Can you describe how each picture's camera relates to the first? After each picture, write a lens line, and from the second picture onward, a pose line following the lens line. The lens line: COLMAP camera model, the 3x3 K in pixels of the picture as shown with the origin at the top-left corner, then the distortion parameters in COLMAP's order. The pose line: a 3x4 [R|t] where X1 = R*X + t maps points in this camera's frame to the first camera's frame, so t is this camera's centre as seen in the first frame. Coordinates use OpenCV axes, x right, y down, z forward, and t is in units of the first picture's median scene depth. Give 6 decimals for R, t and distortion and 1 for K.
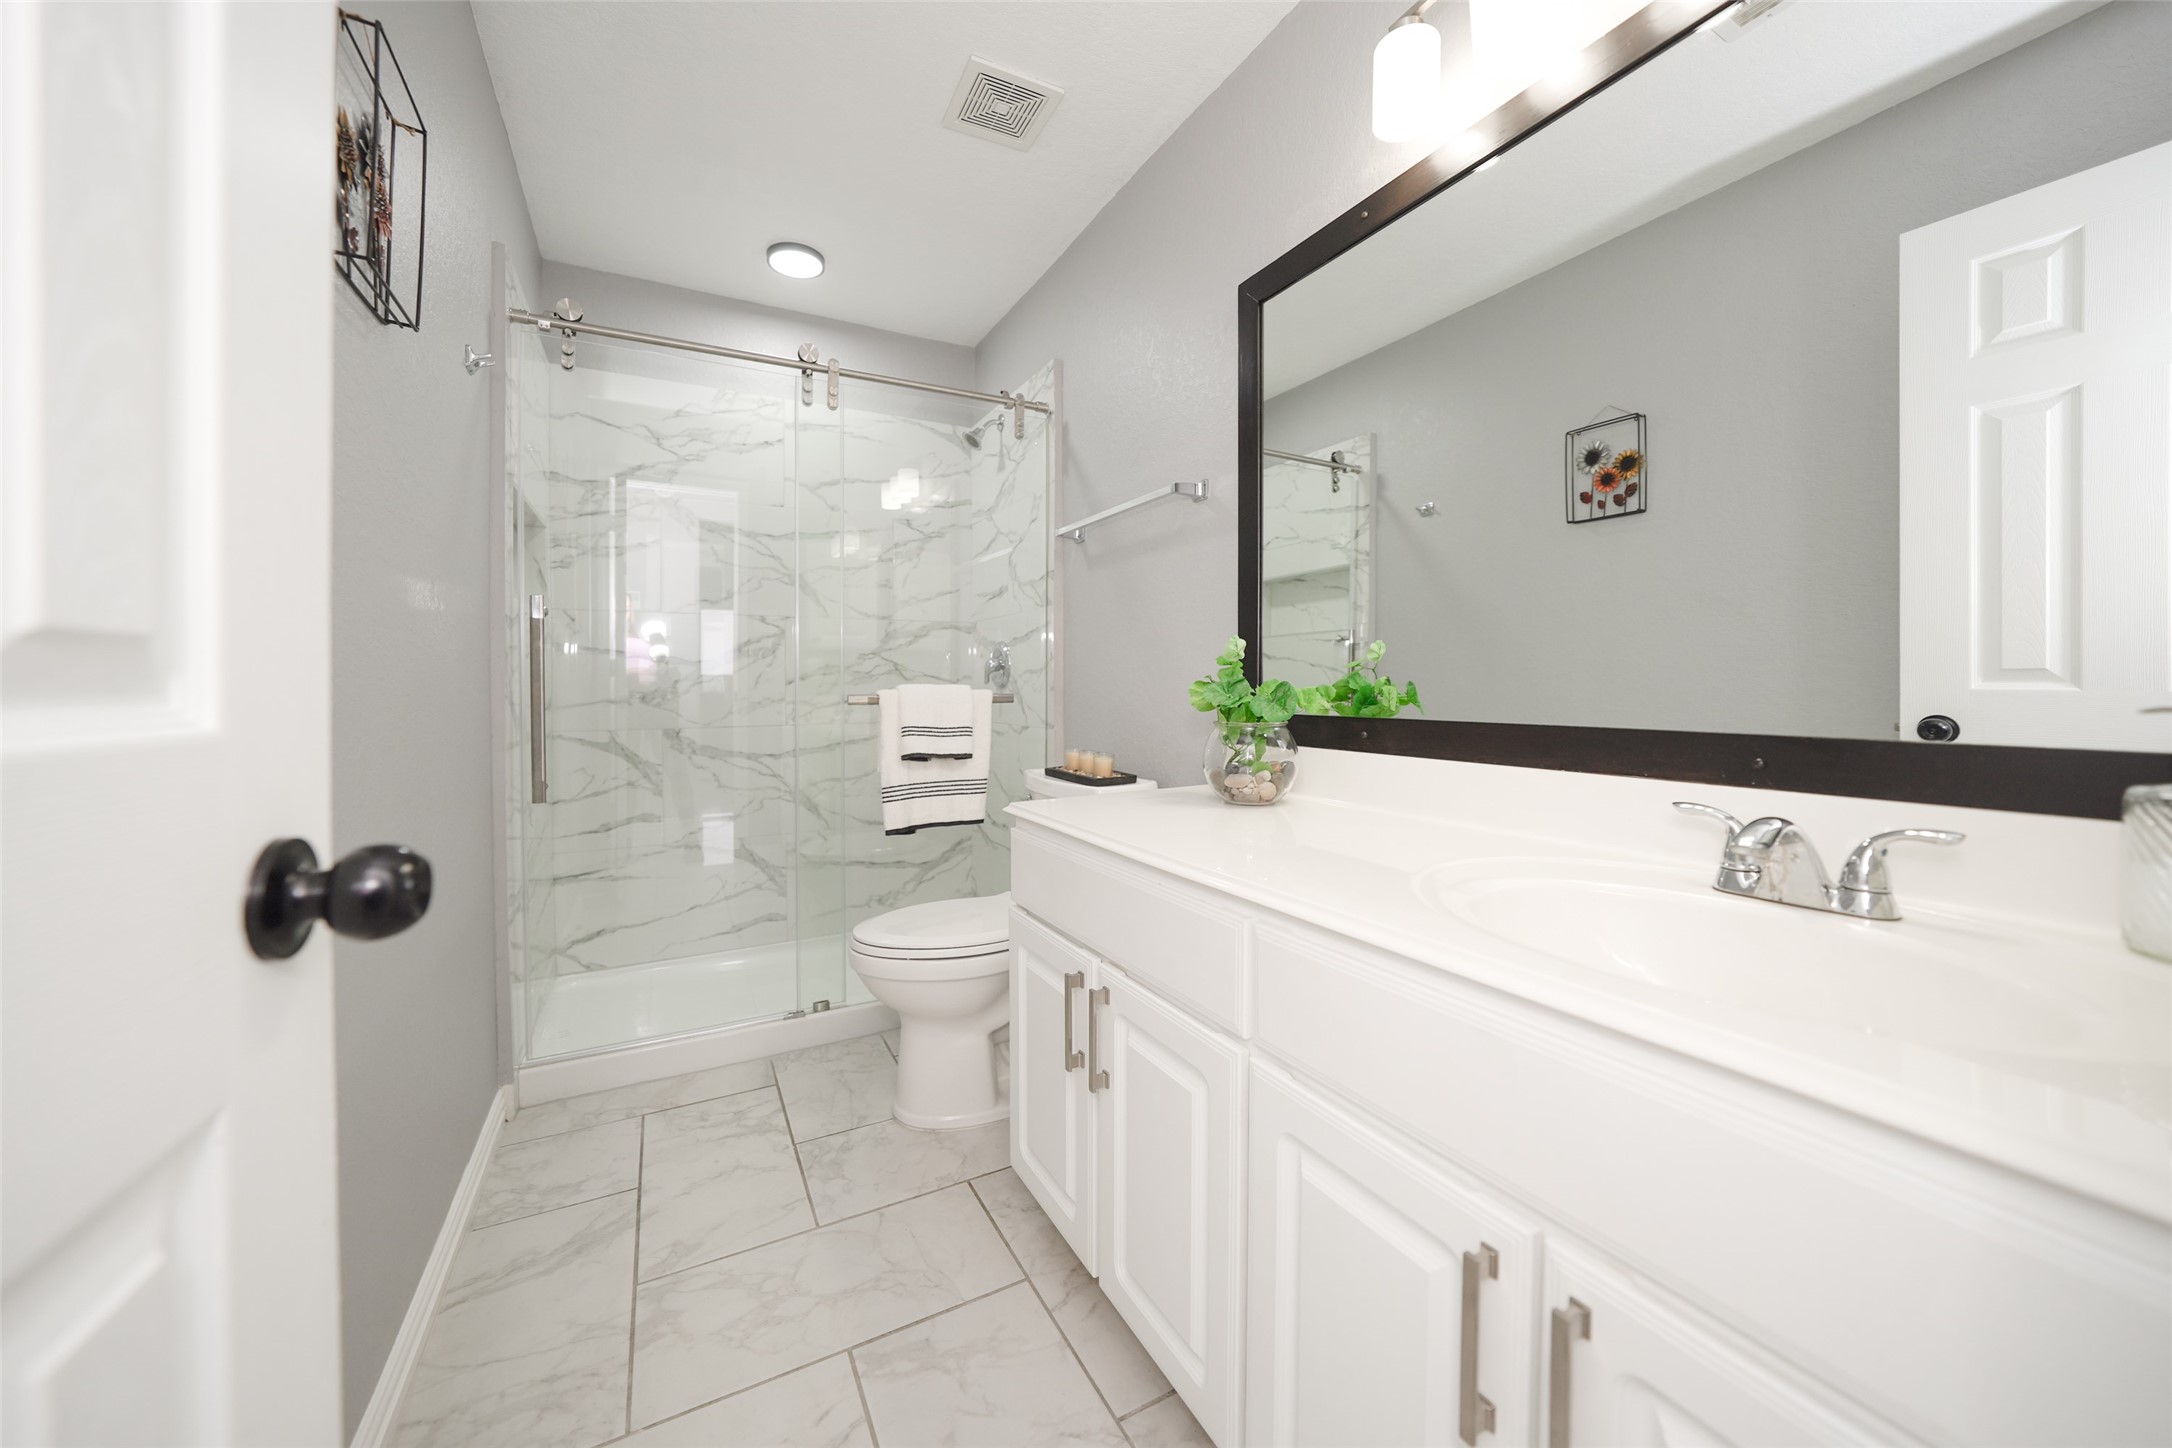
lens RADIAL K [[757.4, 0, 1057.5], [0, 757.4, 695.0], [0, 0, 1]] dist [-0.013695, -0.000043]
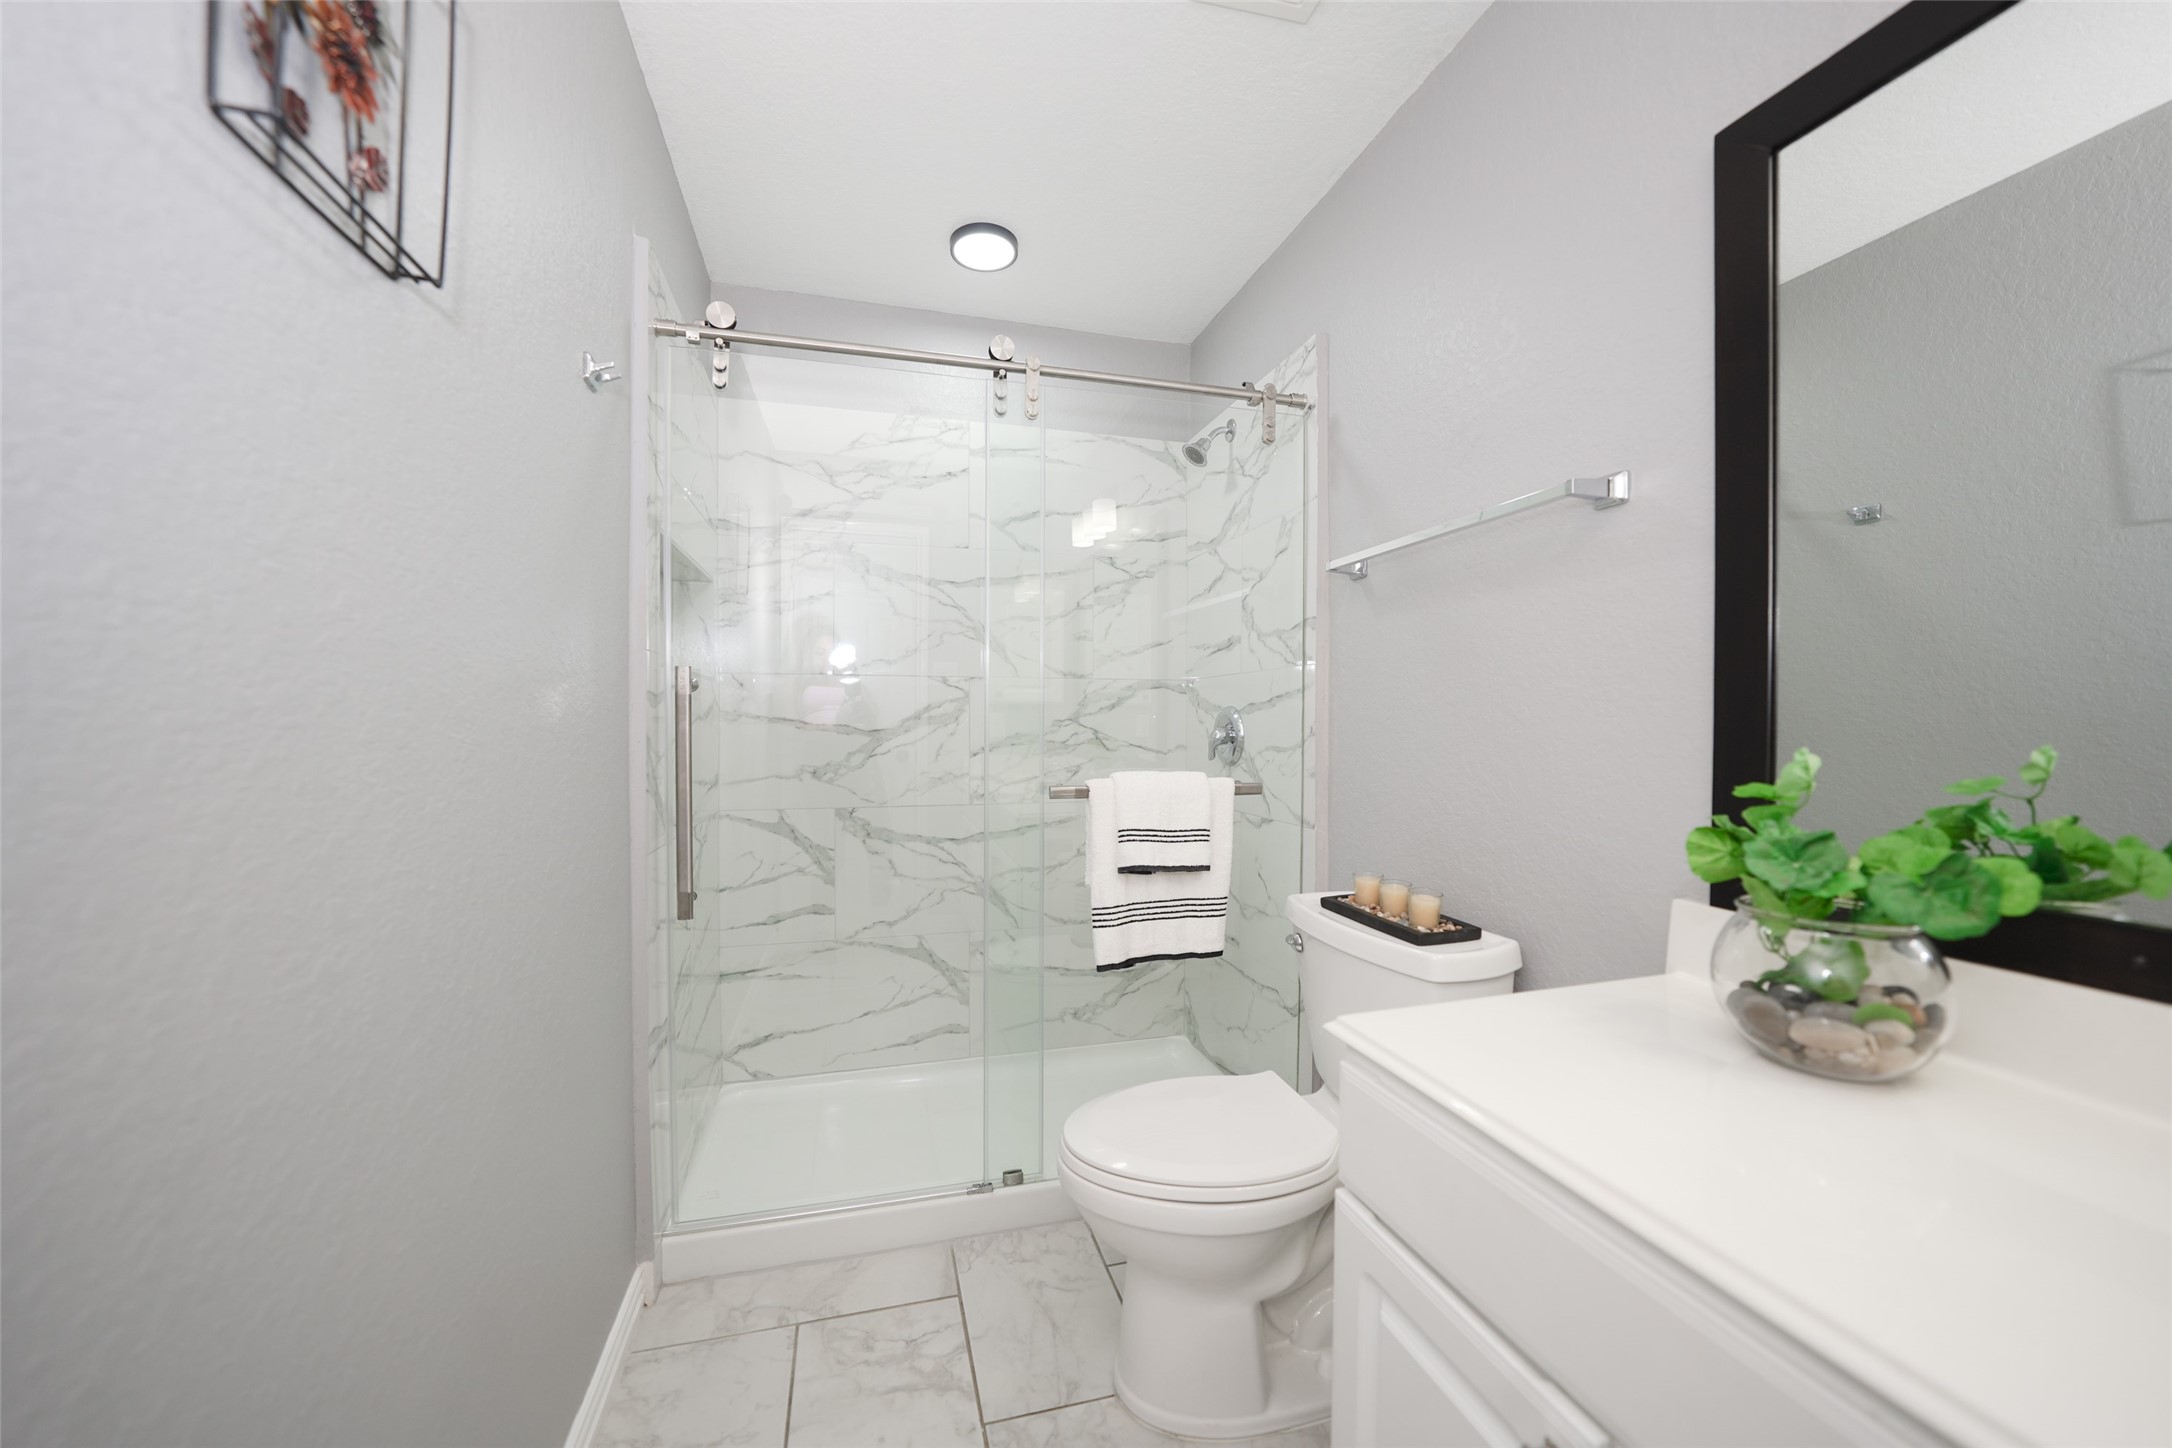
lens RADIAL K [[783.0, 0, 1077.2], [0, 783.0, 732.0], [0, 0, 1]] dist [-0.006359, -0.000017]
pose [[0.979867, 0.002639, -0.199632, -0.085123], [-0.004087, 0.999968, -0.006841, -0.047447], [0.199607, 0.007519, 0.979847, 0.209832]]
